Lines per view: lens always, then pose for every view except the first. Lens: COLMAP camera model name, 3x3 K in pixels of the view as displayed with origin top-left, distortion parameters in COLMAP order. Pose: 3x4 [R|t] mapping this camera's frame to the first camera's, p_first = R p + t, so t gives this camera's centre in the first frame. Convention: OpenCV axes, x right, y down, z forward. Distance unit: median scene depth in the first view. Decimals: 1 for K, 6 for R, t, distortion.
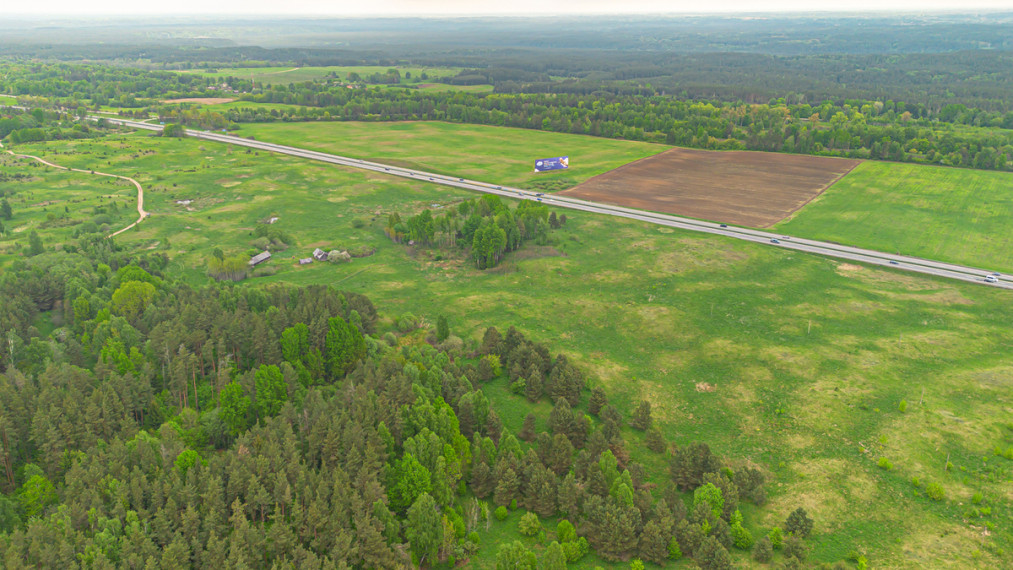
lens RADIAL K [[731.6, 0, 506.5], [0, 731.6, 285.0], [0, 0, 1]] dist [0.085550, -0.088417]
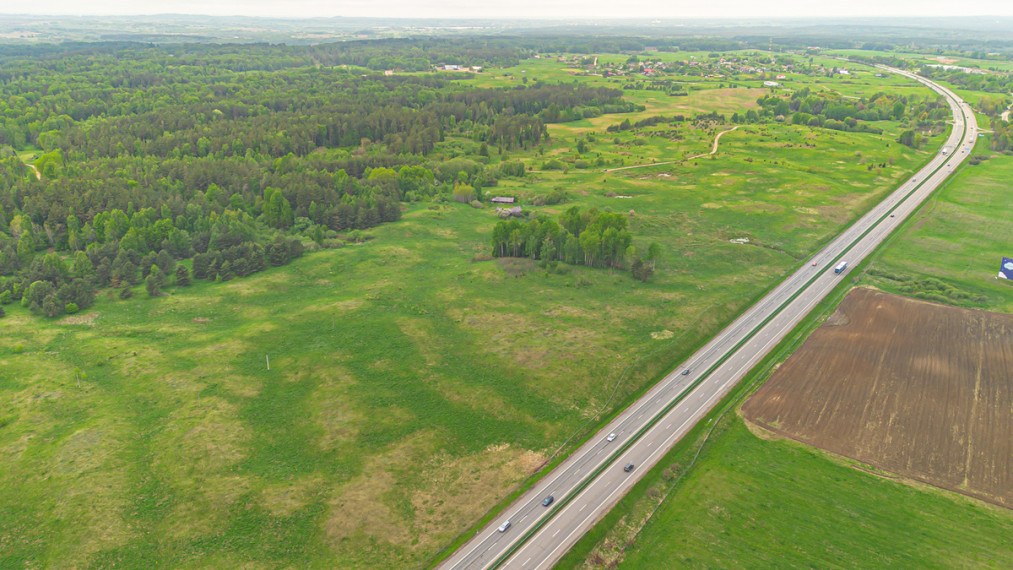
lens RADIAL K [[731.6, 0, 506.5], [0, 731.6, 285.0], [0, 0, 1]] dist [0.085550, -0.088417]
pose [[0.042242, 0.350453, -0.935627, 0.492305], [-0.352246, 0.881556, 0.314296, -0.164431], [0.934954, 0.316294, 0.160684, 0.440541]]
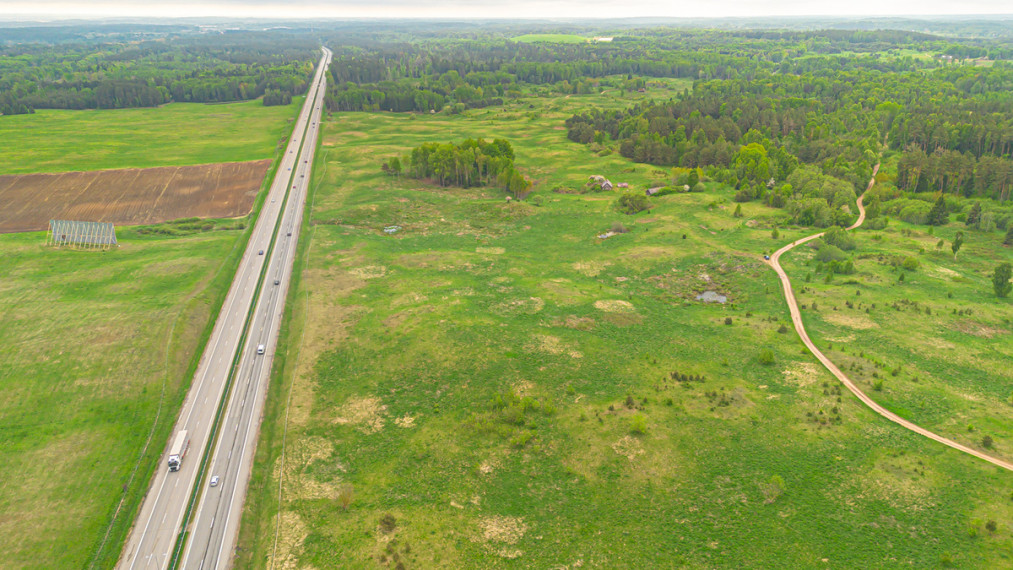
lens RADIAL K [[731.6, 0, 506.5], [0, 731.6, 285.0], [0, 0, 1]] dist [0.085550, -0.088417]
pose [[-0.782471, -0.212766, 0.585209, -0.439491], [0.219773, 0.784967, 0.579247, -0.325202], [-0.582613, 0.581857, -0.567454, 0.967883]]
